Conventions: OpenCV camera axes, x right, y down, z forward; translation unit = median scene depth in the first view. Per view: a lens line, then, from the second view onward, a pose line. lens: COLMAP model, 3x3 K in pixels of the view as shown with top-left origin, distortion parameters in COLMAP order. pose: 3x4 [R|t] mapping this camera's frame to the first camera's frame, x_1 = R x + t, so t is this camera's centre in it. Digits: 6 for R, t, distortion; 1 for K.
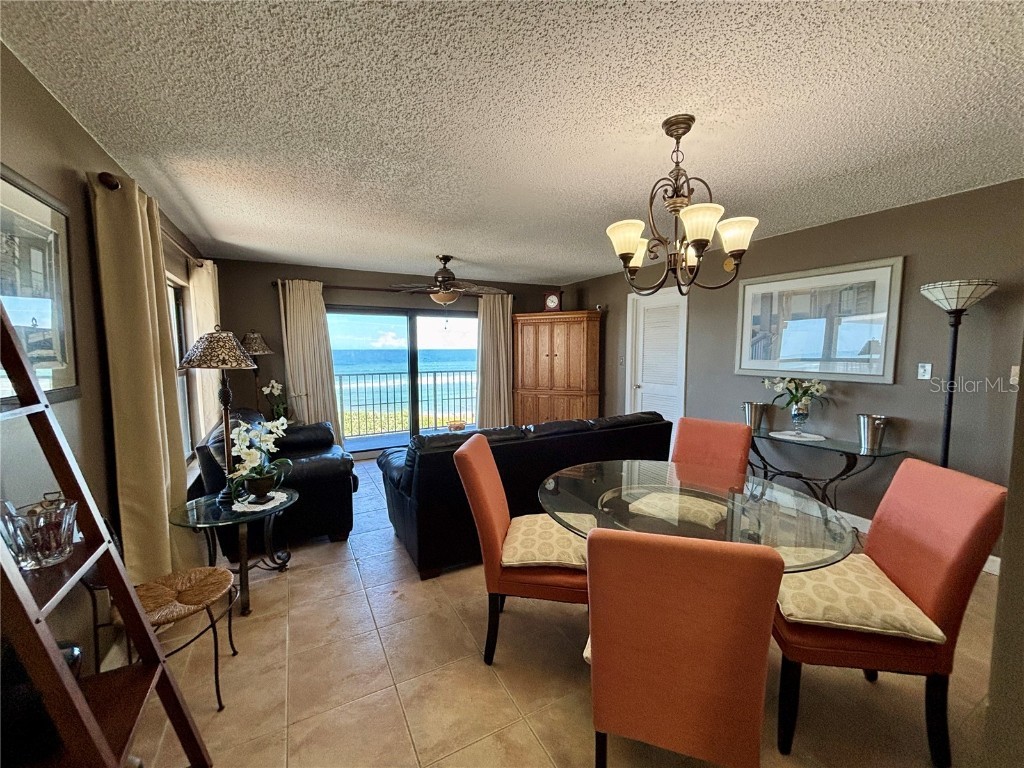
lens RADIAL K [[415.9, 0, 510.0], [0, 415.9, 386.9], [0, 0, 1]] dist [-0.001681, 0.001628]
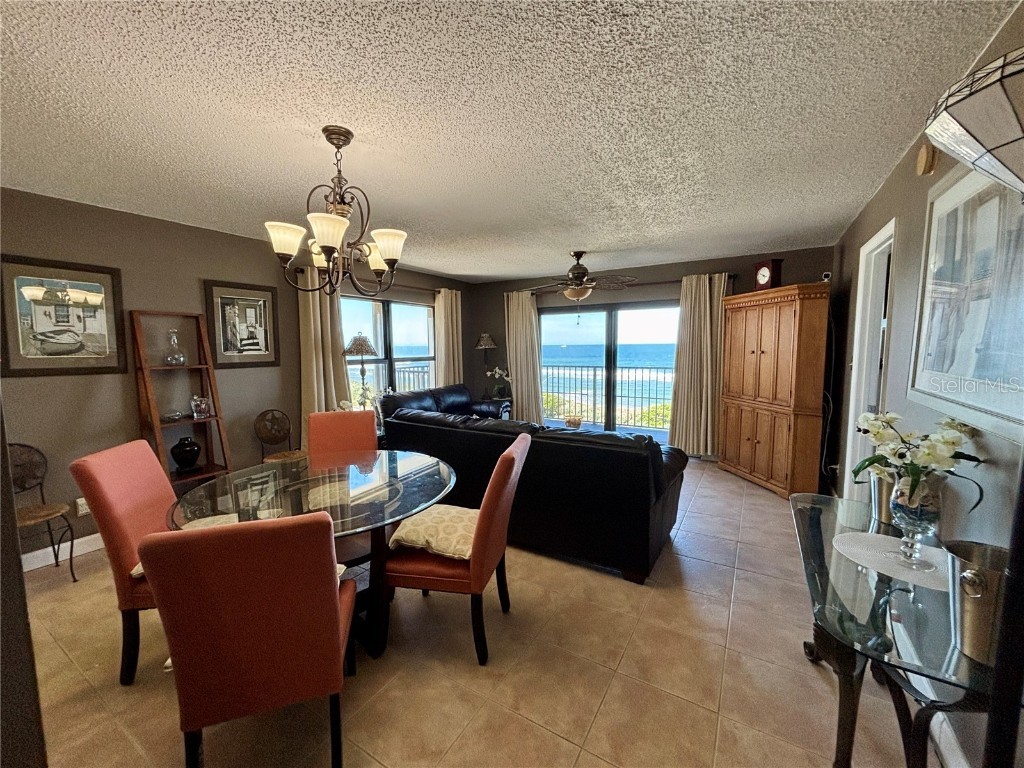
lens RADIAL K [[415.9, 0, 516.8], [0, 415.9, 384.3], [0, 0, 1]] dist [-0.001681, 0.001628]
pose [[0.535059, 0.075927, -0.841396, 0.506090], [-0.065527, 0.996683, 0.048270, -0.026178], [0.842270, 0.029307, 0.538259, 0.267068]]
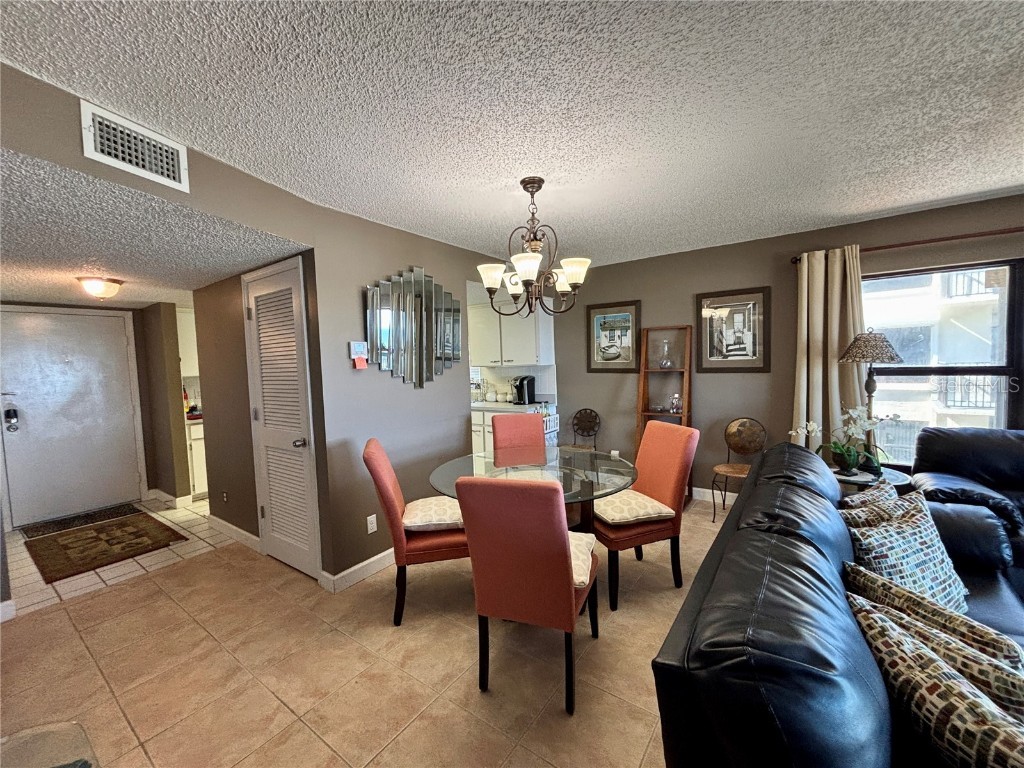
lens RADIAL K [[415.9, 0, 505.0], [0, 415.9, 385.7], [0, 0, 1]] dist [-0.001681, 0.001628]
pose [[-0.893143, 0.058724, -0.445922, 0.340581], [-0.005362, 0.989979, 0.141110, -0.065389], [0.449741, 0.128423, -0.883878, 0.701731]]
